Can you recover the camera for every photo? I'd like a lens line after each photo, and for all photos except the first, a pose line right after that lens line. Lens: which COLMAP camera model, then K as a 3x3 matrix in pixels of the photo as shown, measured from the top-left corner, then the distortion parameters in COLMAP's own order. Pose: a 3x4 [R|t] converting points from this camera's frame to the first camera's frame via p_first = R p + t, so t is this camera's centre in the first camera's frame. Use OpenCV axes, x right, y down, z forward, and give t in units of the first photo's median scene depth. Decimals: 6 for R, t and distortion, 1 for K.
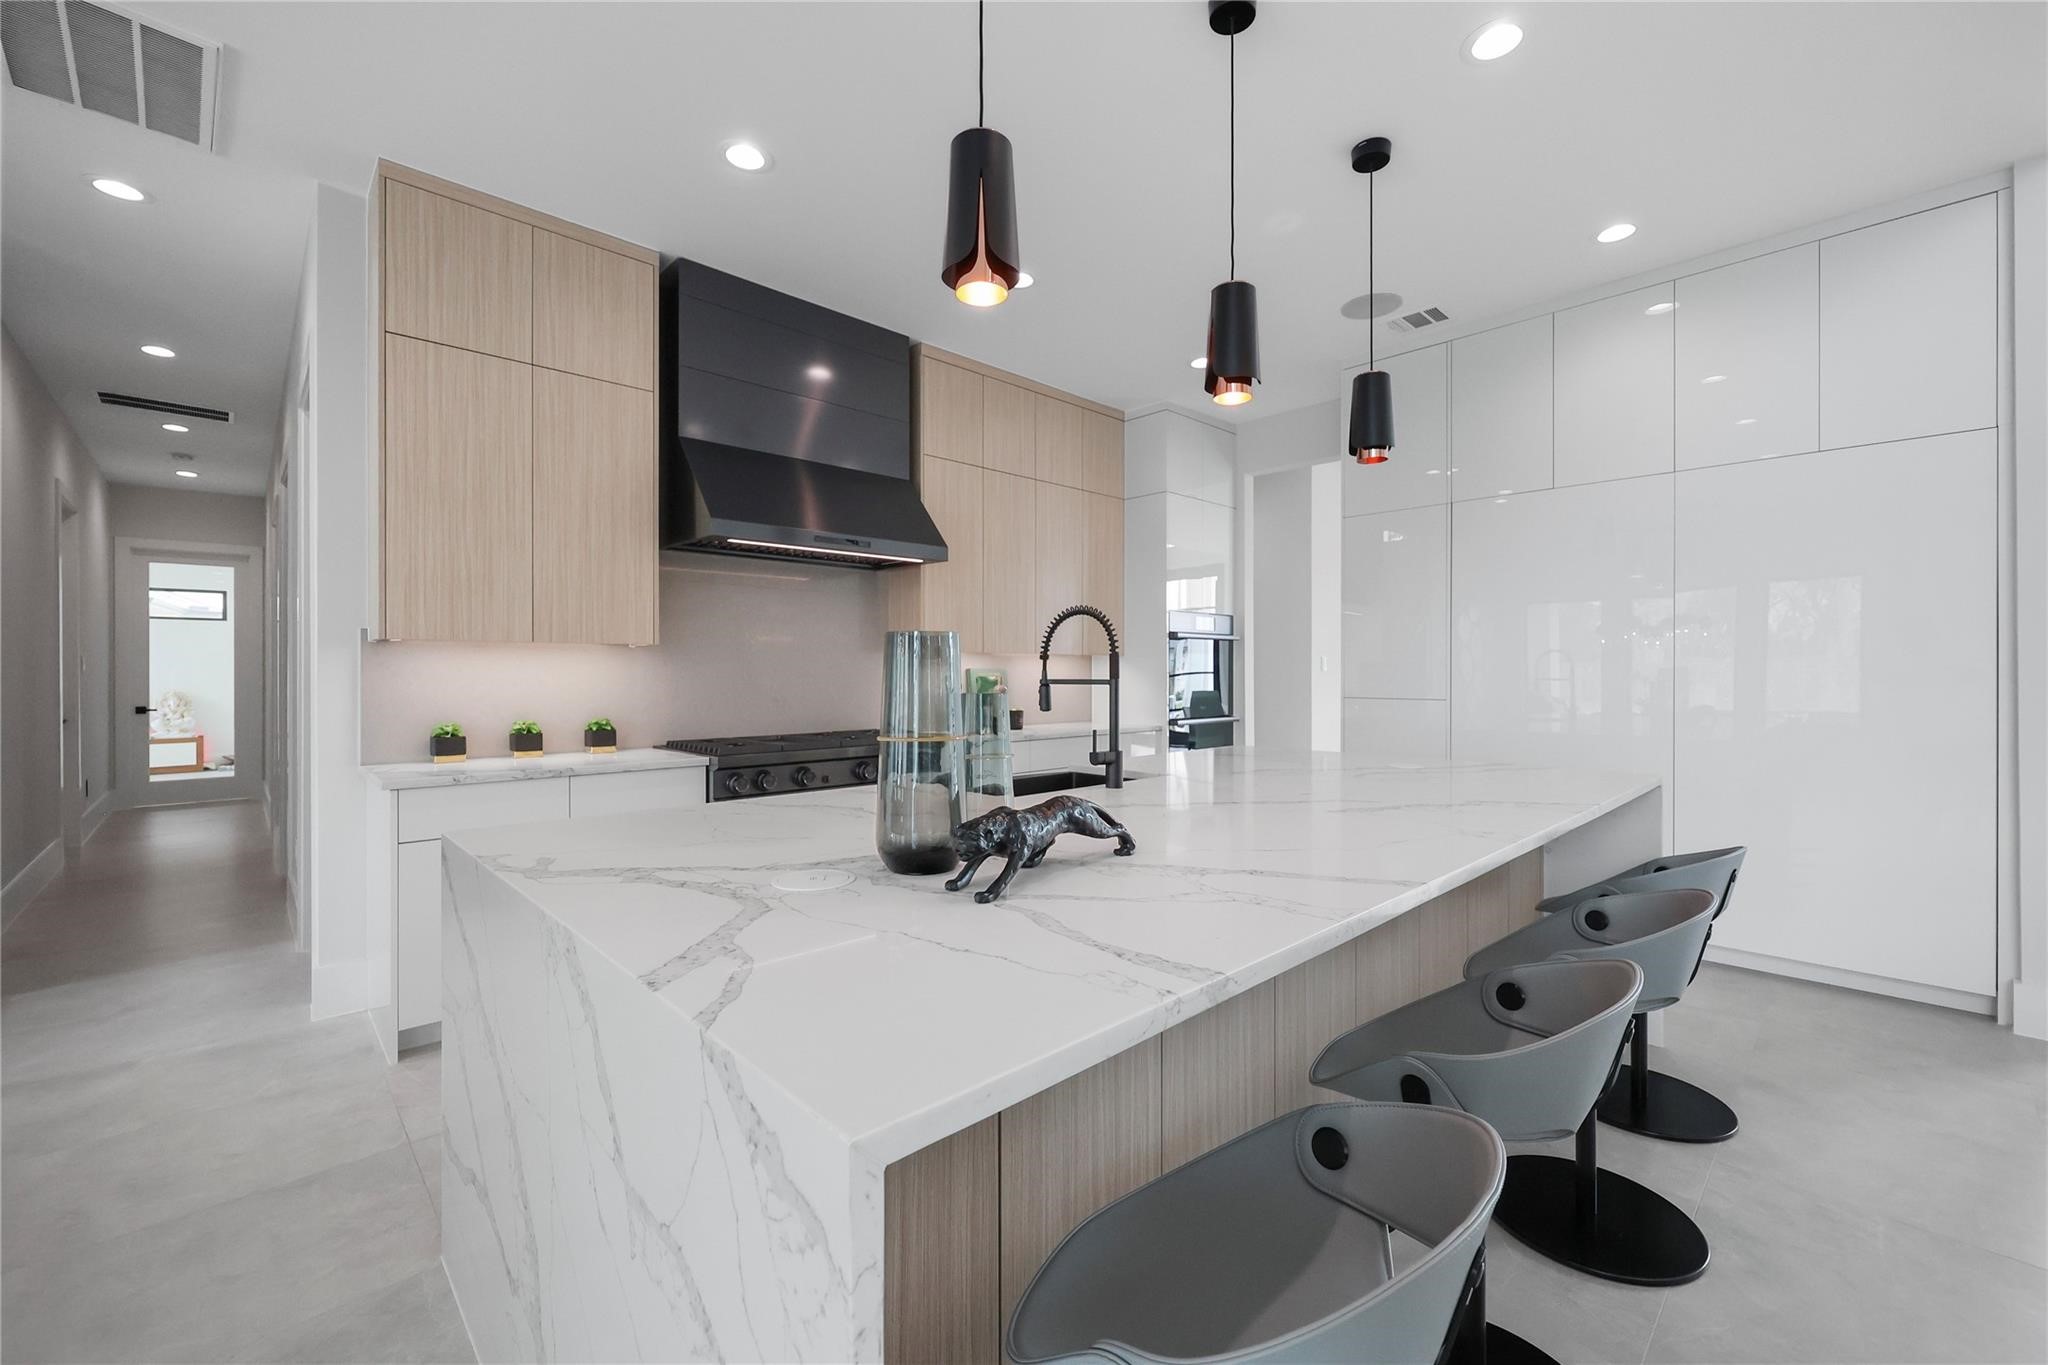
lens RADIAL K [[835.0, 0, 1032.4], [0, 835.0, 672.2], [0, 0, 1]] dist [-0.001814, 0.000070]
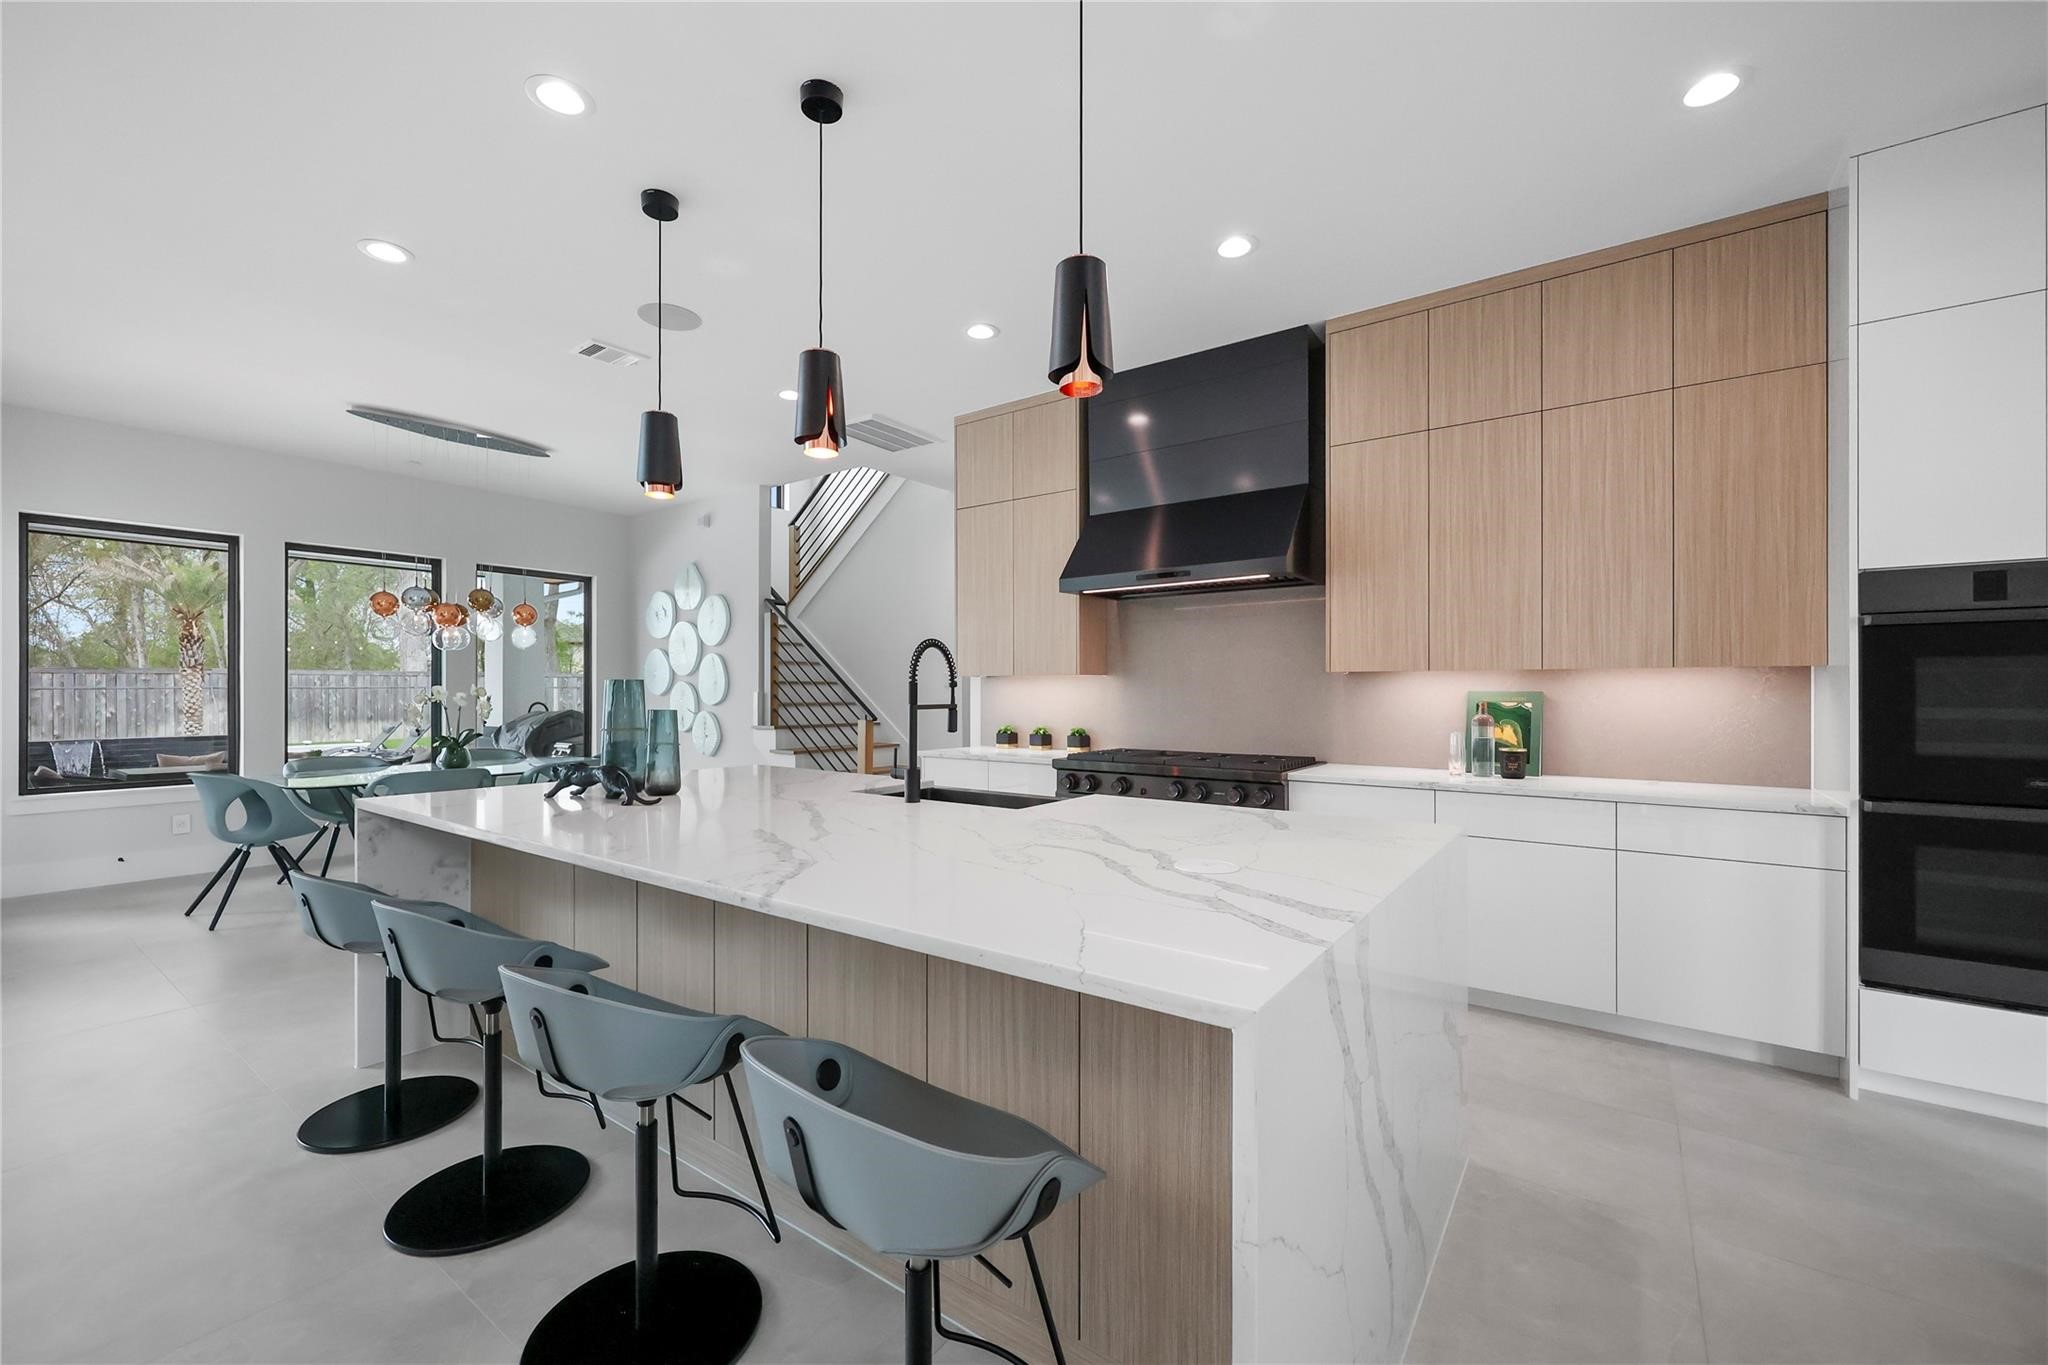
lens RADIAL K [[822.5, 0, 1014.3], [0, 822.5, 683.6], [0, 0, 1]] dist [0.001449, 0.000079]
pose [[0.158727, -0.008771, -0.987284, 0.856268], [-0.001431, 0.999957, -0.009113, -0.006008], [0.987322, 0.002859, 0.158707, 0.689511]]
